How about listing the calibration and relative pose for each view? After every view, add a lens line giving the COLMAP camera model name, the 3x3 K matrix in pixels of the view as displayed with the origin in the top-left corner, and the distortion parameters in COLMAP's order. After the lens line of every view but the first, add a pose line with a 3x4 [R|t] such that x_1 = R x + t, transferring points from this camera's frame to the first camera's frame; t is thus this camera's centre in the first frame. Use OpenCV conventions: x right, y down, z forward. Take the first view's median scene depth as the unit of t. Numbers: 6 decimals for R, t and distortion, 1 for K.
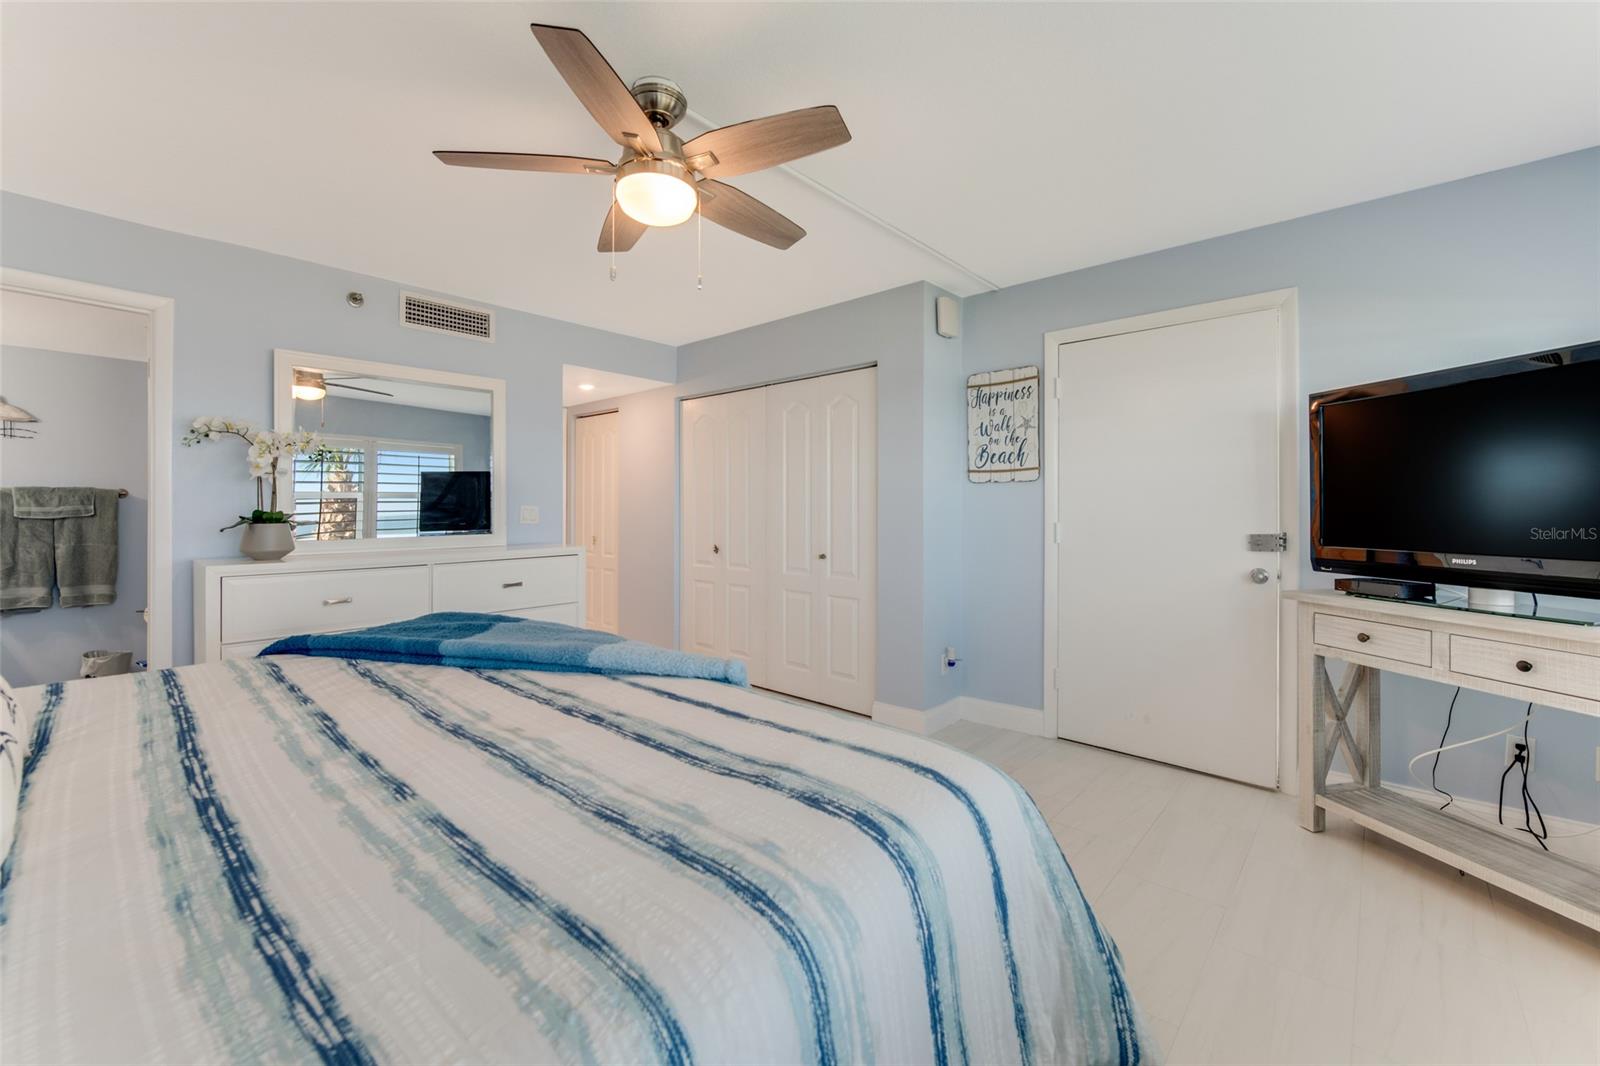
lens RADIAL K [[655.9, 0, 799.9], [0, 655.9, 503.4], [0, 0, 1]] dist [-0.003709, -0.002285]
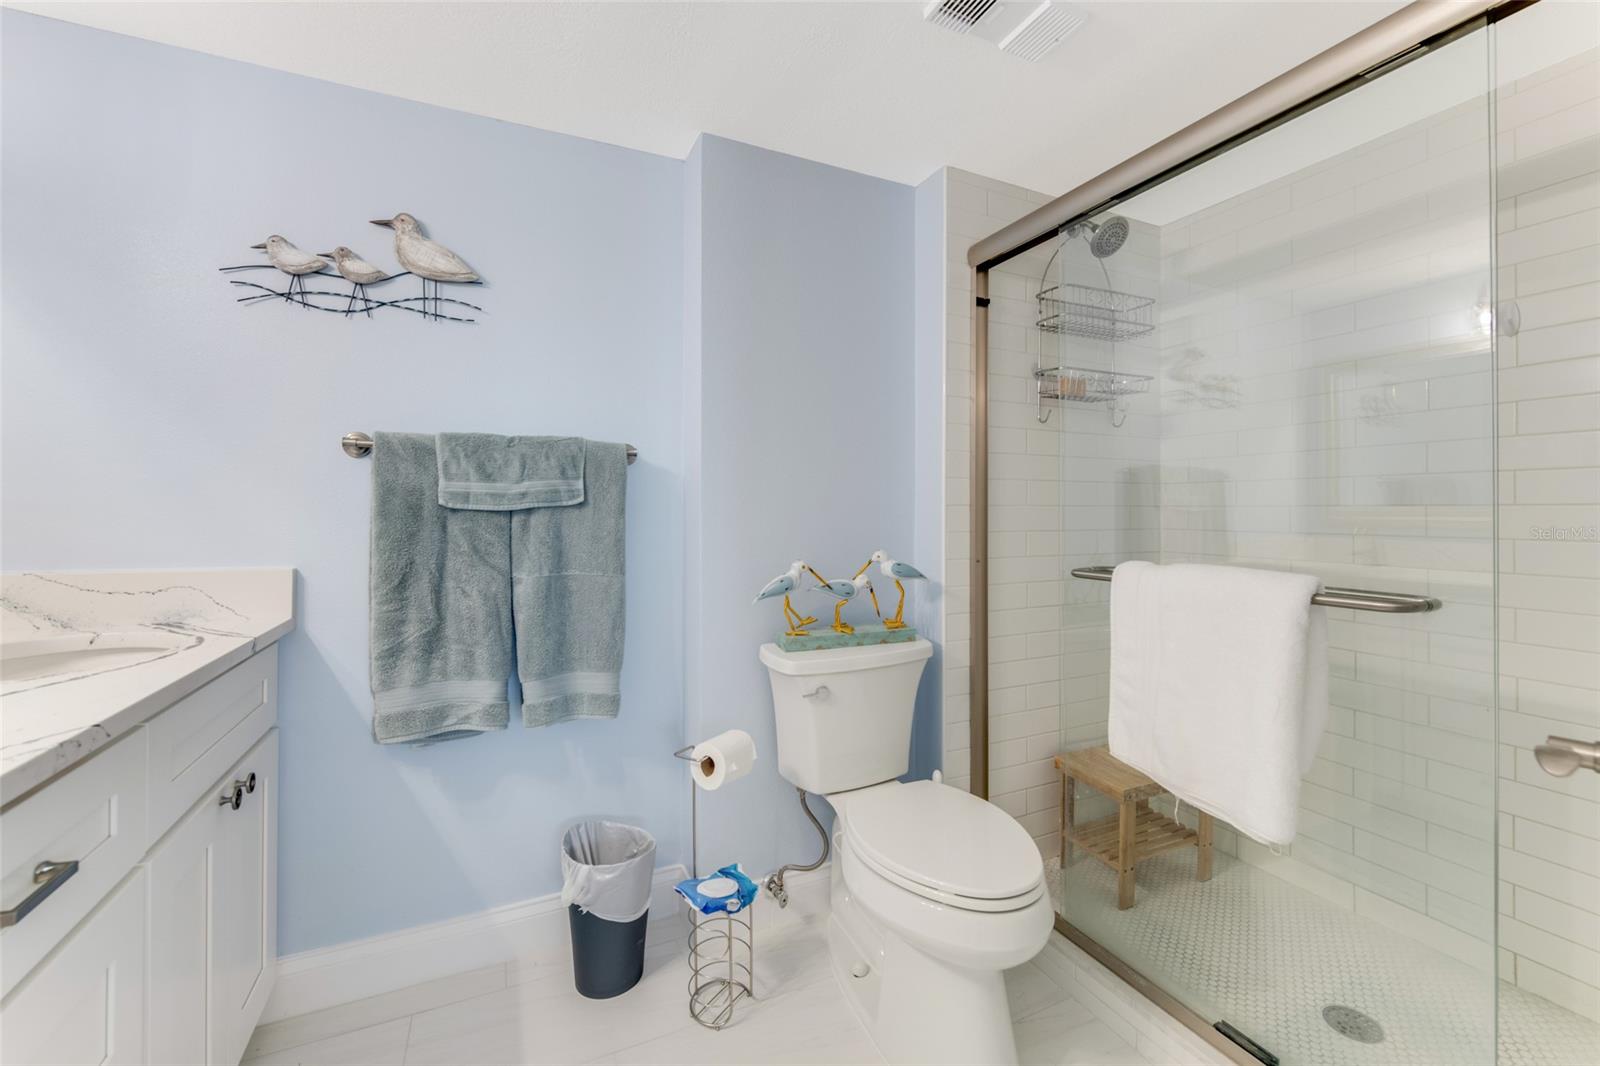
lens RADIAL K [[655.9, 0, 813.7], [0, 655.9, 504.8], [0, 0, 1]] dist [-0.003709, -0.002285]
pose [[0.921610, 0.001586, -0.388113, -0.810105], [-0.001428, 0.999999, 0.000696, 0.019083], [0.388114, -0.000088, 0.921611, 0.691620]]
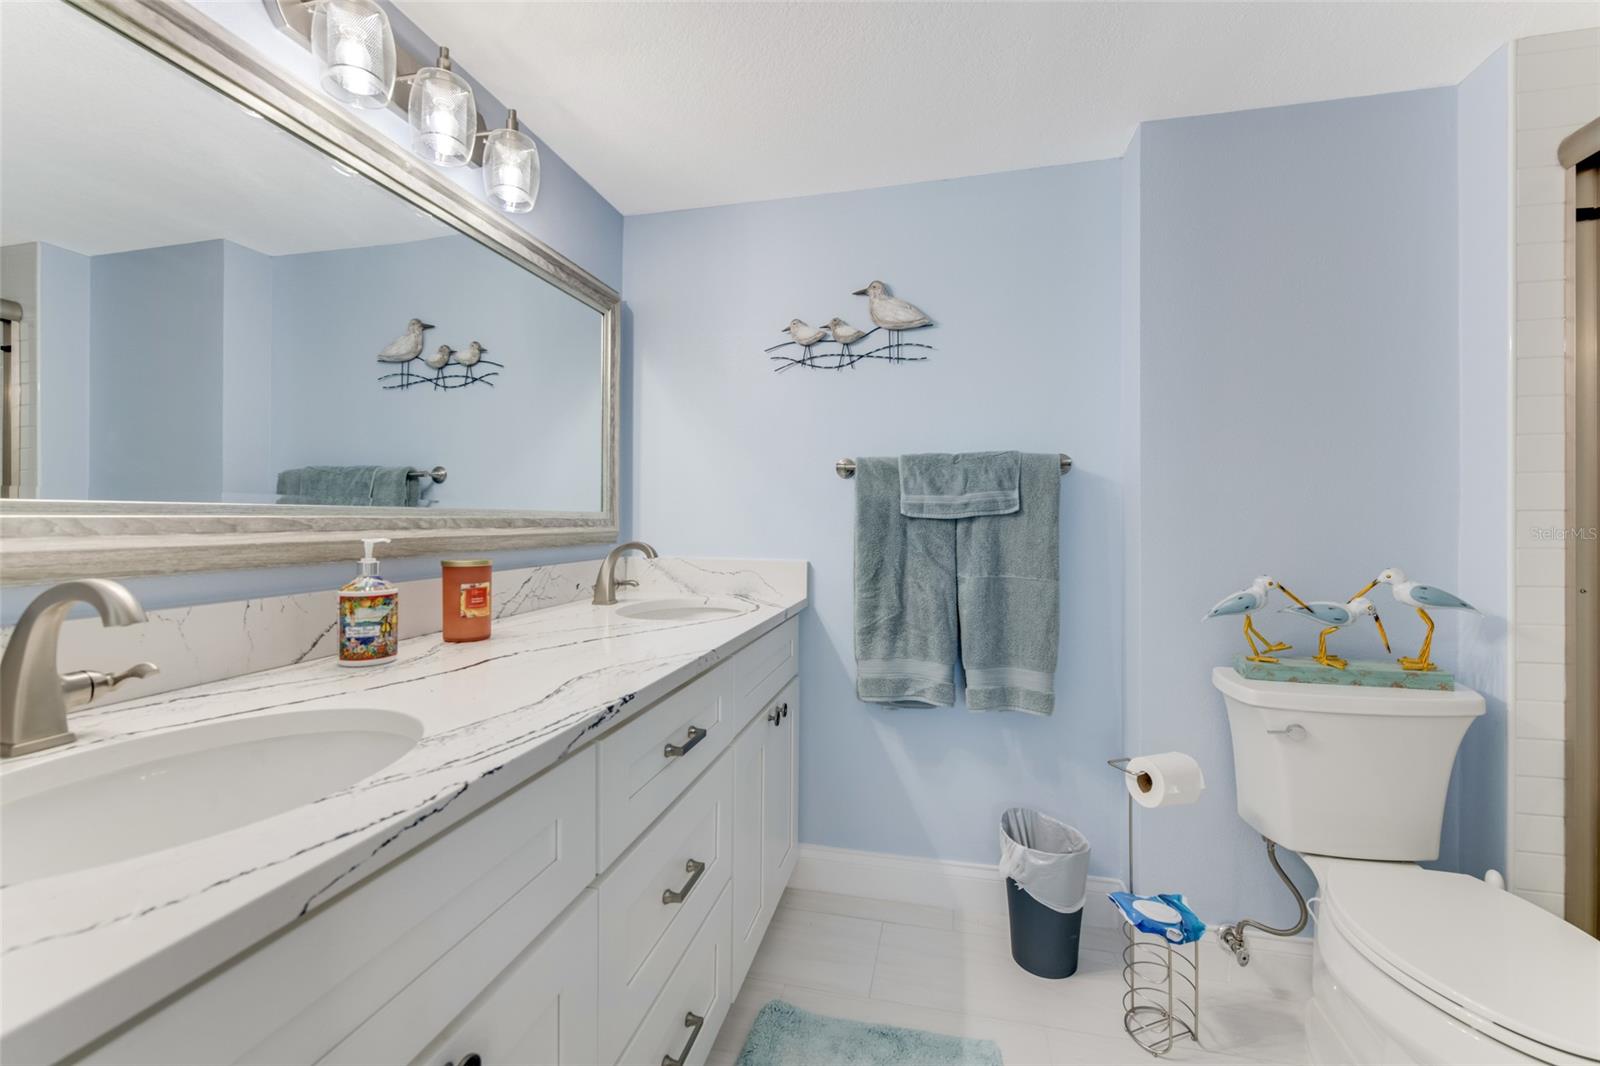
lens RADIAL K [[655.9, 0, 798.4], [0, 655.9, 516.7], [0, 0, 1]] dist [-0.003709, -0.002285]
pose [[0.469905, 0.001709, -0.882715, -0.780049], [0.005560, 0.999973, 0.004896, 0.018848], [0.882699, -0.007208, 0.469883, 0.673758]]
